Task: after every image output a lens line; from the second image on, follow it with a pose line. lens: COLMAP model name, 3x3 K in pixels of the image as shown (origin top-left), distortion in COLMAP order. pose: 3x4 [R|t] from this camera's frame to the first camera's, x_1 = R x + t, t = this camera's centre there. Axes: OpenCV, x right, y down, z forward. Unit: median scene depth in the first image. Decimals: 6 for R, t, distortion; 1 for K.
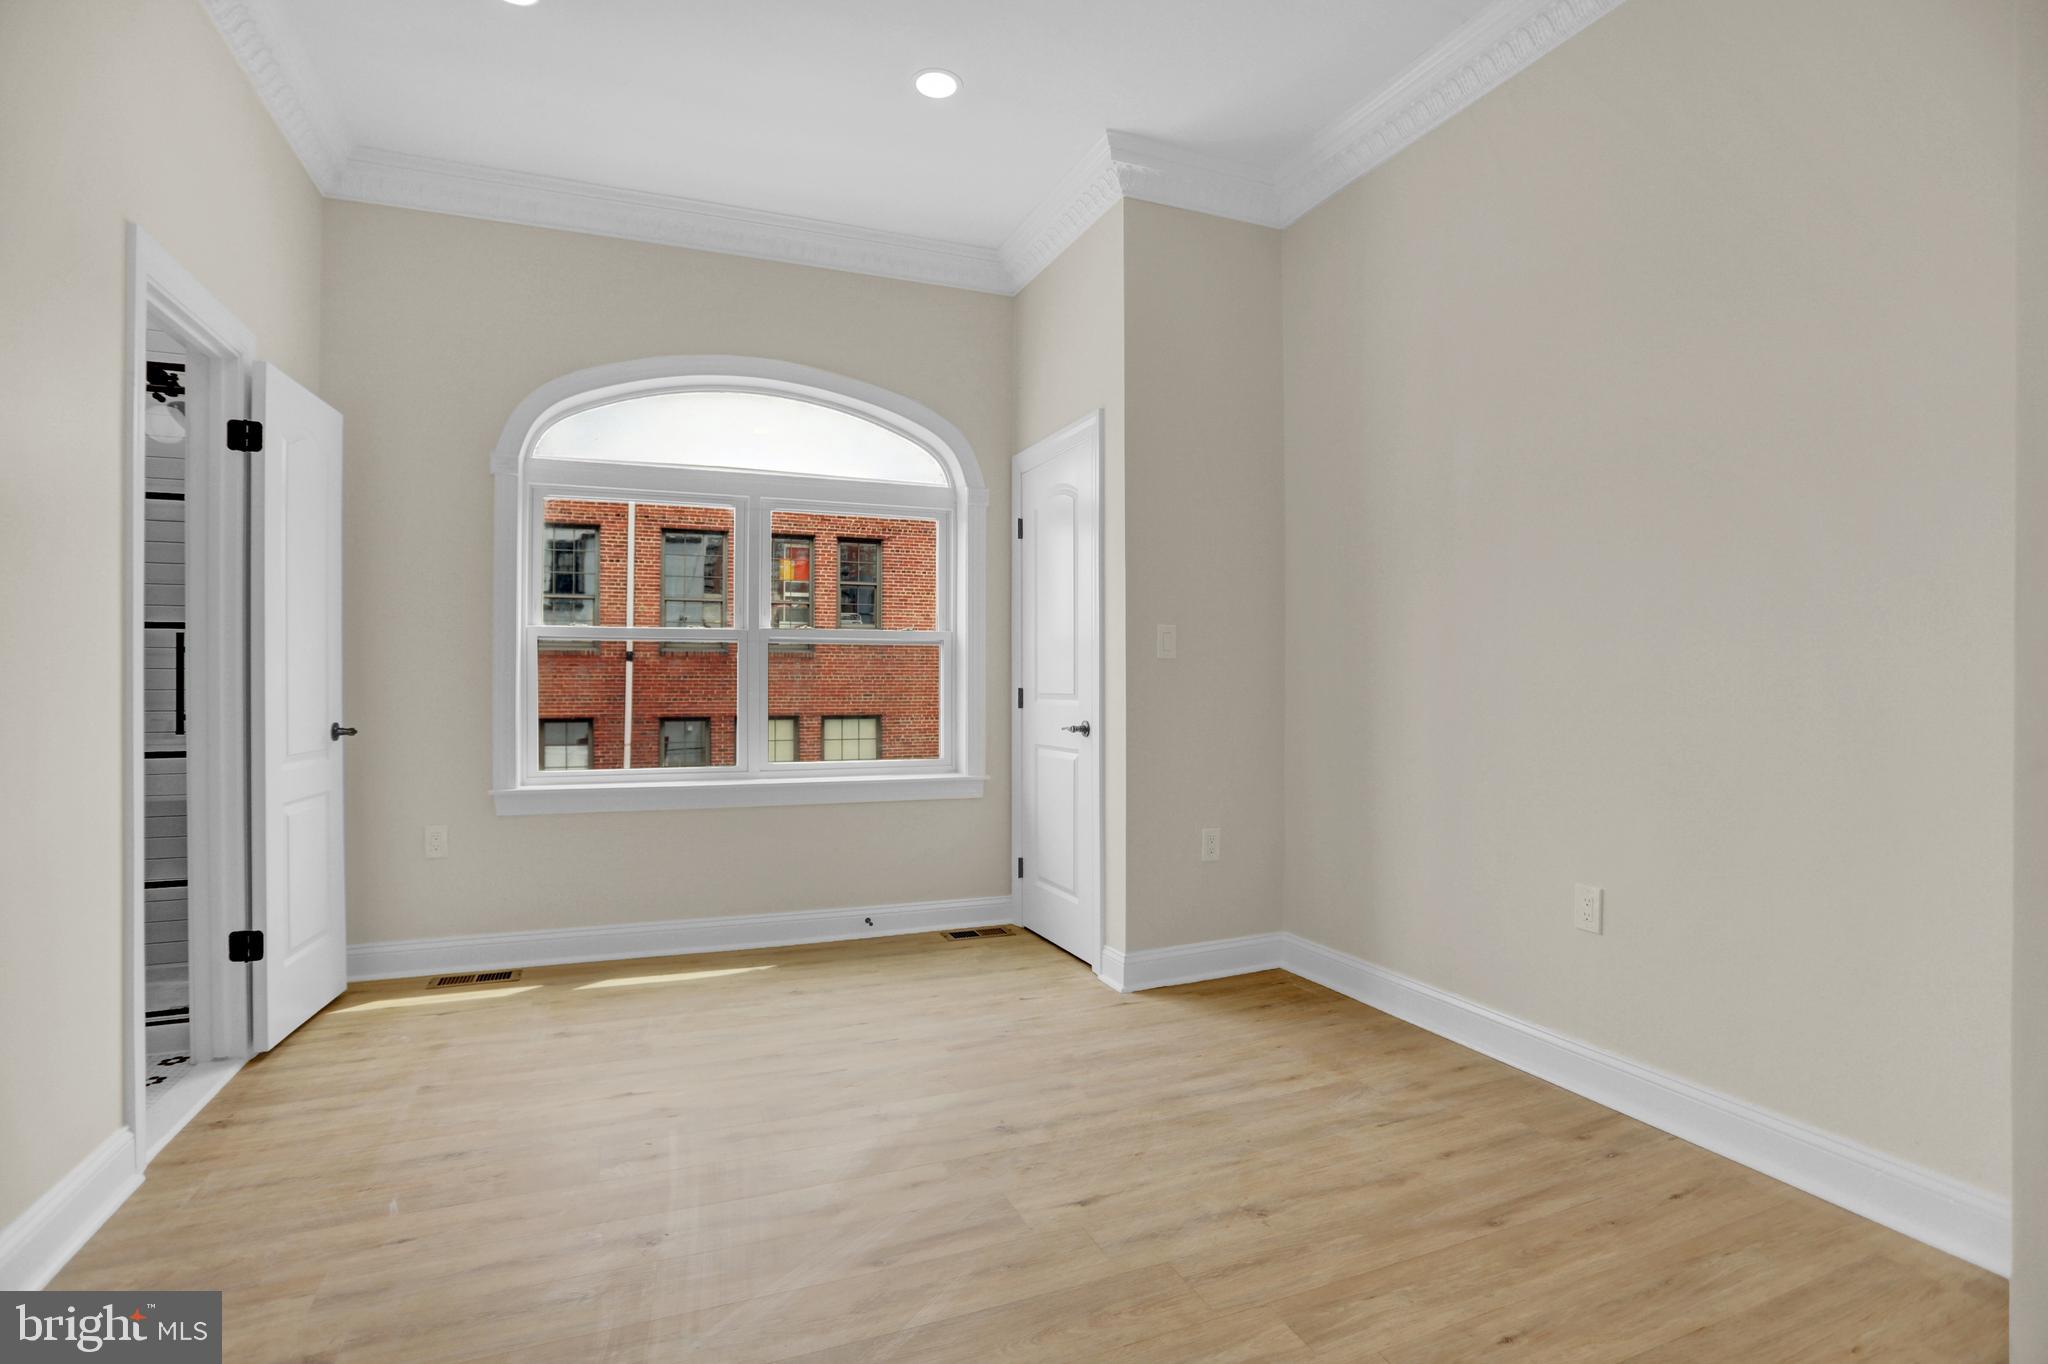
lens RADIAL K [[991.8, 0, 1033.0], [0, 991.8, 679.2], [0, 0, 1]] dist [-0.077912, 0.034662]
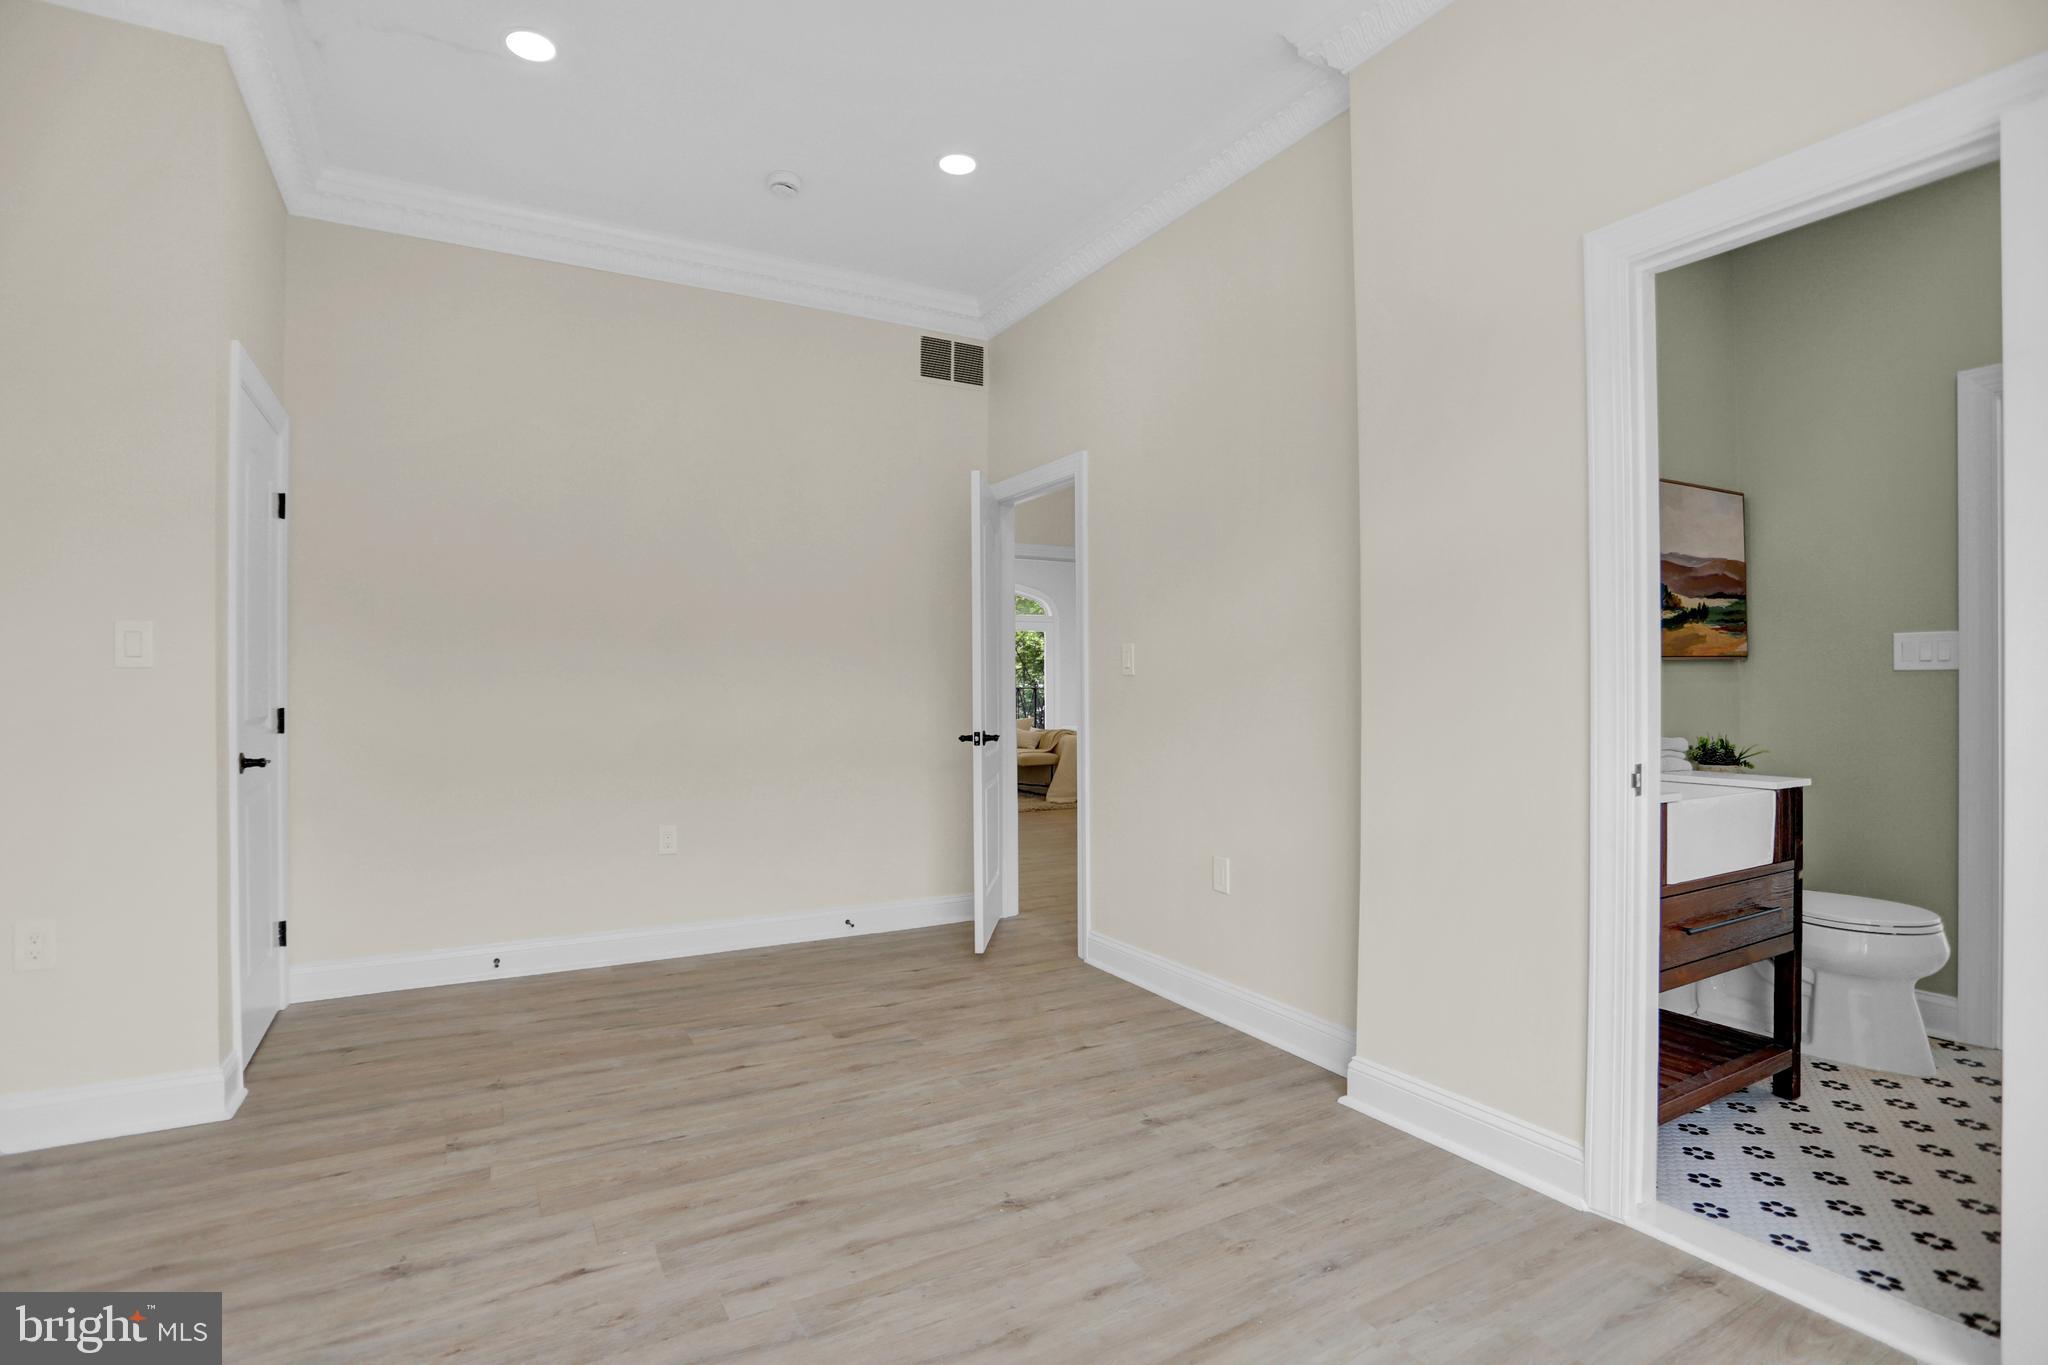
lens RADIAL K [[991.8, 0, 1033.0], [0, 991.8, 679.7], [0, 0, 1]] dist [-0.077912, 0.034662]
pose [[-0.991555, 0.001550, -0.129680, -0.270845], [0.002029, 0.999992, -0.003568, -0.019298], [0.129674, -0.003801, -0.991549, 2.065514]]
